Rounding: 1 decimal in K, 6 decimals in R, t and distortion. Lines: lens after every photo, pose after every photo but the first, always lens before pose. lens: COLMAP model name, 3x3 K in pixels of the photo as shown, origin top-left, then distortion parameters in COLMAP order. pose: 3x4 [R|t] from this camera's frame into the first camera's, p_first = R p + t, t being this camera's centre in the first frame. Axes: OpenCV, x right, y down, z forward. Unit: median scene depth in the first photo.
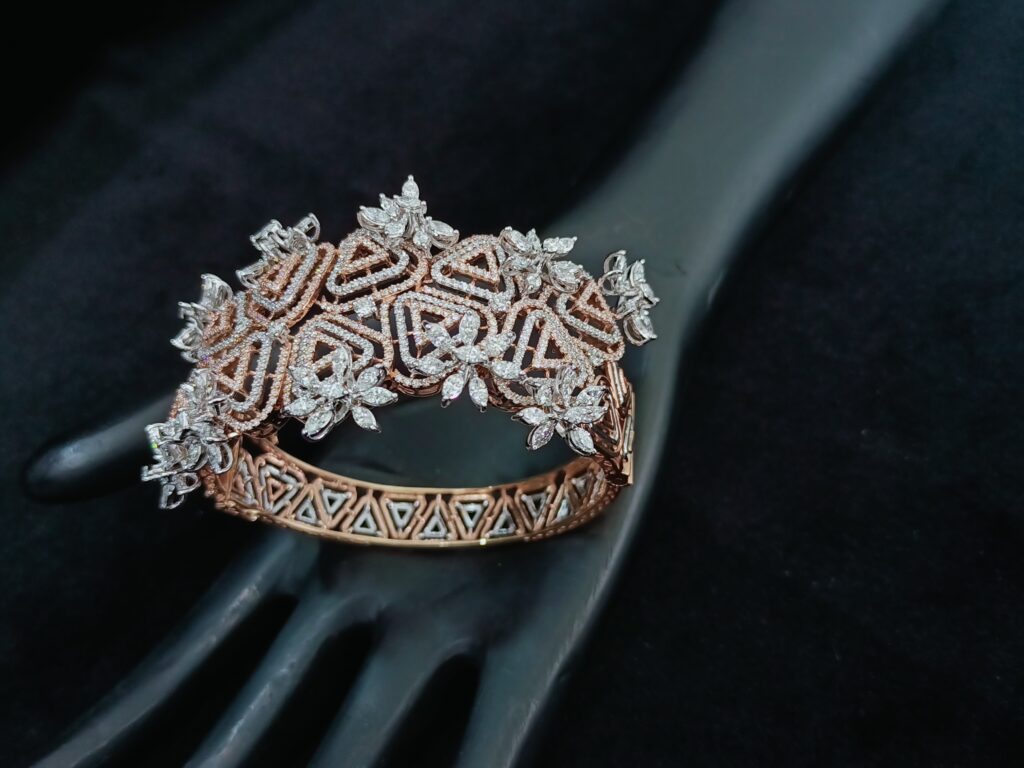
lens RADIAL K [[1107.2, 0, 512.0], [0, 1107.2, 384.0], [0, 0, 1]] dist [0.009048, 0.004571]
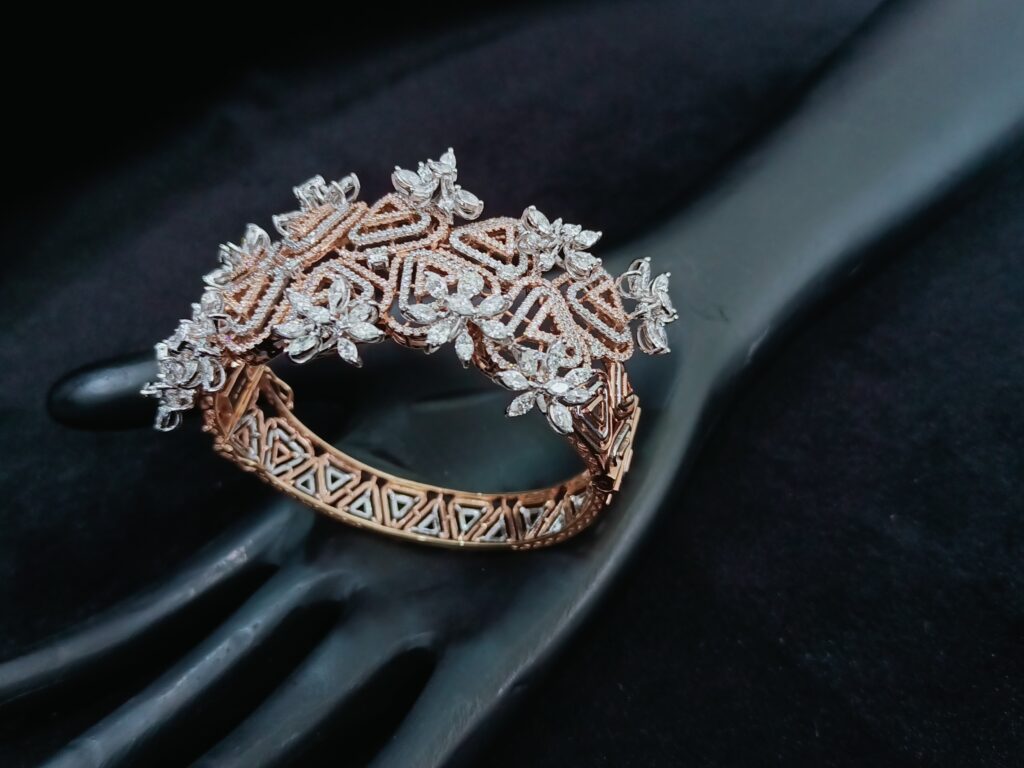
lens RADIAL K [[1107.2, 0, 512.0], [0, 1107.2, 384.0], [0, 0, 1]] dist [0.009048, 0.004571]
pose [[0.977735, 0.169181, -0.124147, 0.123210], [-0.183656, 0.976093, -0.116241, 0.129055], [0.101514, 0.136453, 0.985432, 0.021169]]
